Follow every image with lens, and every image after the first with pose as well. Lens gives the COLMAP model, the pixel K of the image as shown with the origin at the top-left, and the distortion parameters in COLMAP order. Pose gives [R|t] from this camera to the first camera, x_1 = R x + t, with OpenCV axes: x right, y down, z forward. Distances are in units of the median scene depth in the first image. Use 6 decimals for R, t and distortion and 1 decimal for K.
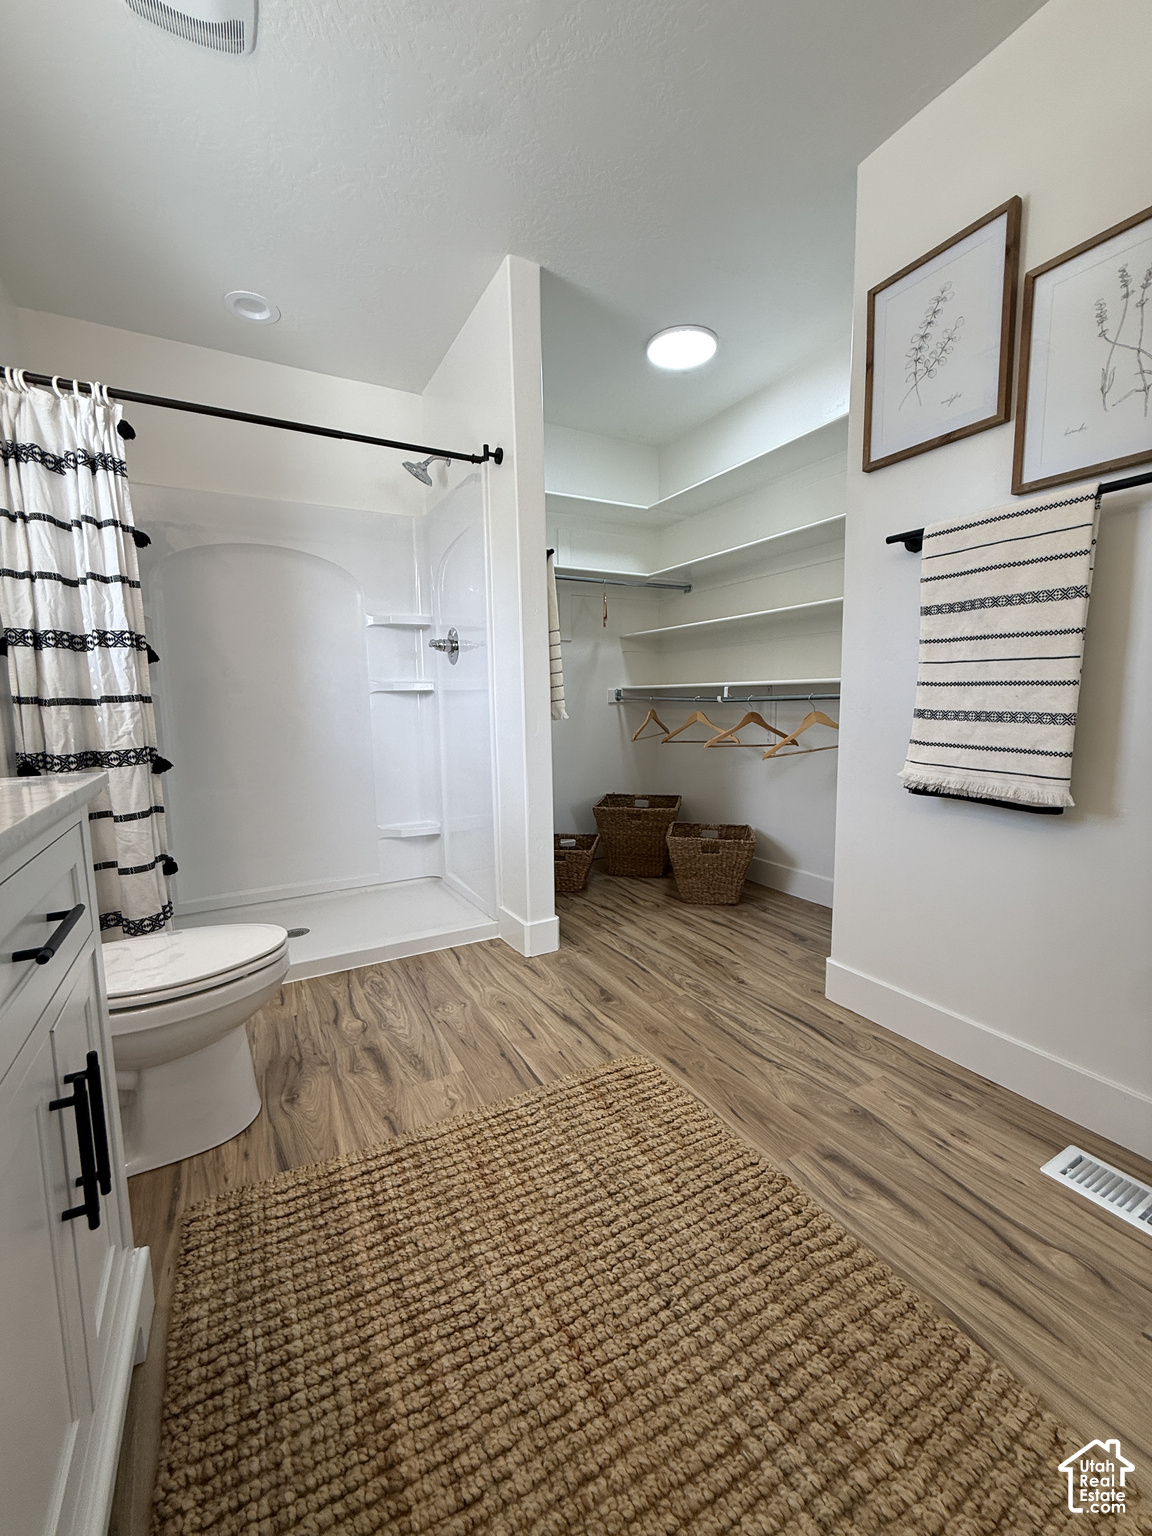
lens RADIAL K [[613.6, 0, 579.0], [0, 613.6, 765.6], [0, 0, 1]] dist [-0.000671, 0.000770]
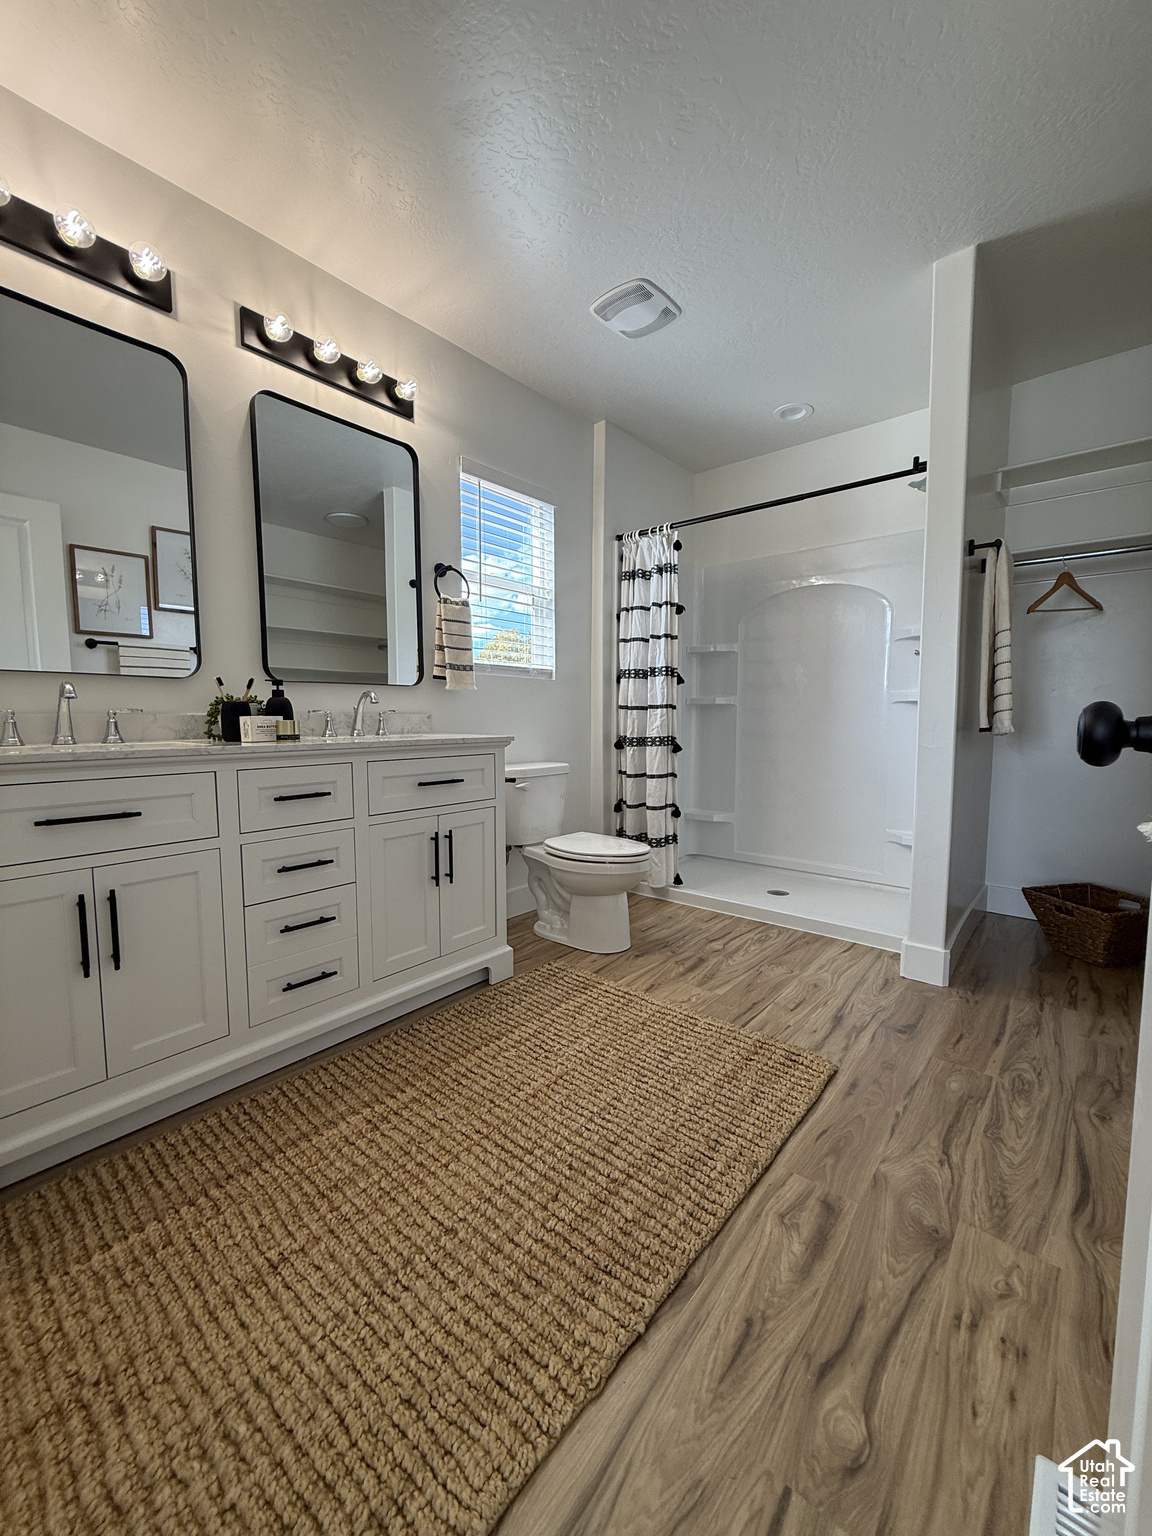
lens RADIAL K [[613.6, 0, 575.6], [0, 613.6, 767.5], [0, 0, 1]] dist [-0.000671, 0.000770]
pose [[0.353472, 0.095062, -0.930602, 0.770235], [-0.110253, 0.992123, 0.059469, -0.017928], [0.928925, 0.081581, 0.361169, 0.191180]]
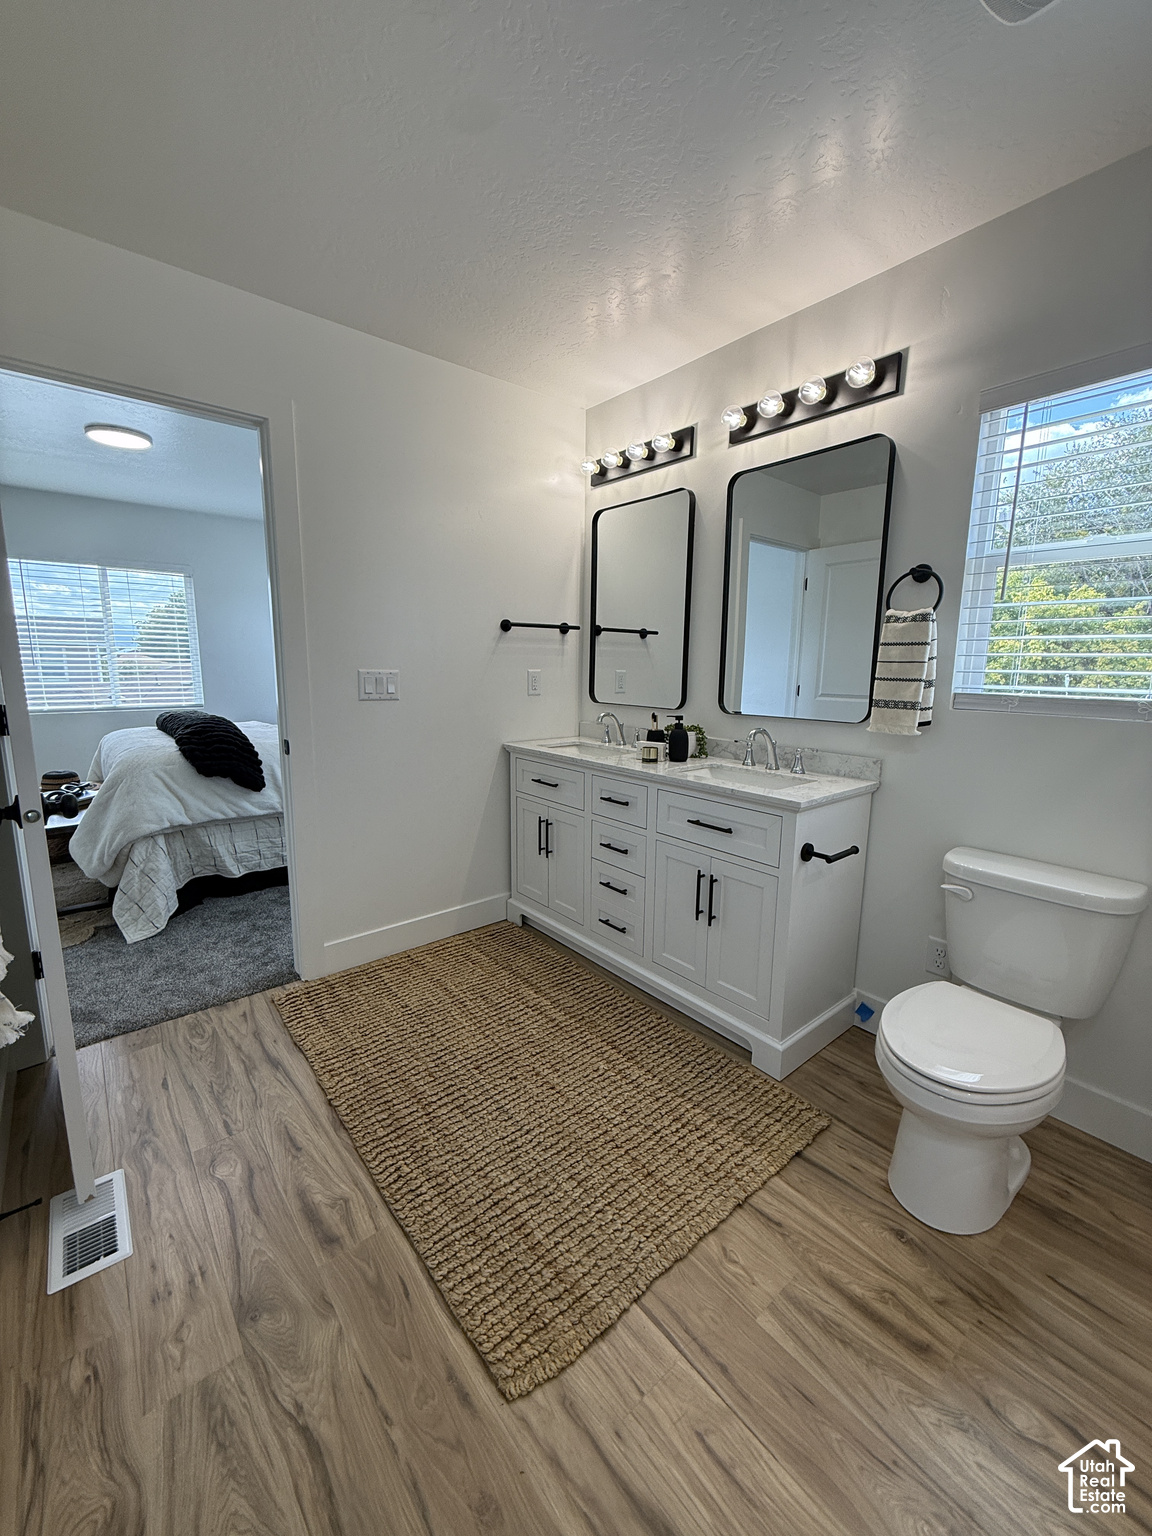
lens RADIAL K [[613.6, 0, 578.3], [0, 613.6, 764.1], [0, 0, 1]] dist [-0.000671, 0.000770]
pose [[-0.982644, 0.035830, -0.182010, 0.116750], [-0.016024, 0.961106, 0.275713, -0.307282], [0.184810, 0.273844, -0.943851, 1.322502]]
